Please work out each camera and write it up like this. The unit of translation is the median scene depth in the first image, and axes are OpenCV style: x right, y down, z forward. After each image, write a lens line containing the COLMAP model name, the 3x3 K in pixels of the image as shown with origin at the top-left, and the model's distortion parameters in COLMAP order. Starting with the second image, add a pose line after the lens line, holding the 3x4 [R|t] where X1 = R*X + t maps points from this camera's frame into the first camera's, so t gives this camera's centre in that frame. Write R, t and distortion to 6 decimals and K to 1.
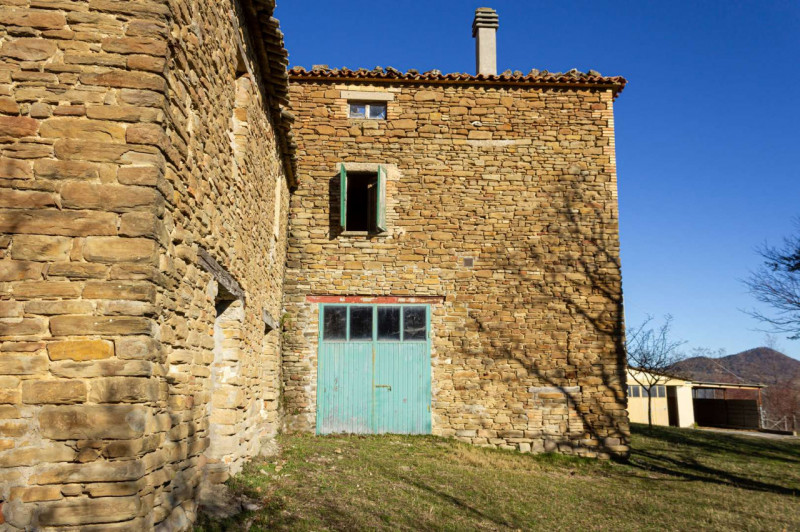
lens RADIAL K [[657.6, 0, 400.0], [0, 657.6, 266.0], [0, 0, 1]] dist [0.064446, -0.081497]
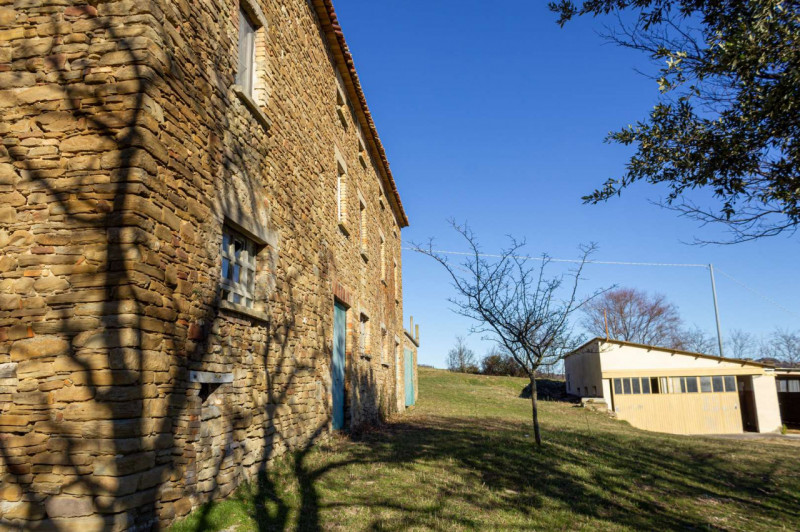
lens RADIAL K [[657.6, 0, 400.0], [0, 657.6, 266.0], [0, 0, 1]] dist [0.064446, -0.081497]
pose [[0.978102, -0.069999, -0.196000, 0.560103], [0.067931, 0.997541, -0.017263, 0.144150], [0.196726, 0.003570, 0.980452, 0.645040]]
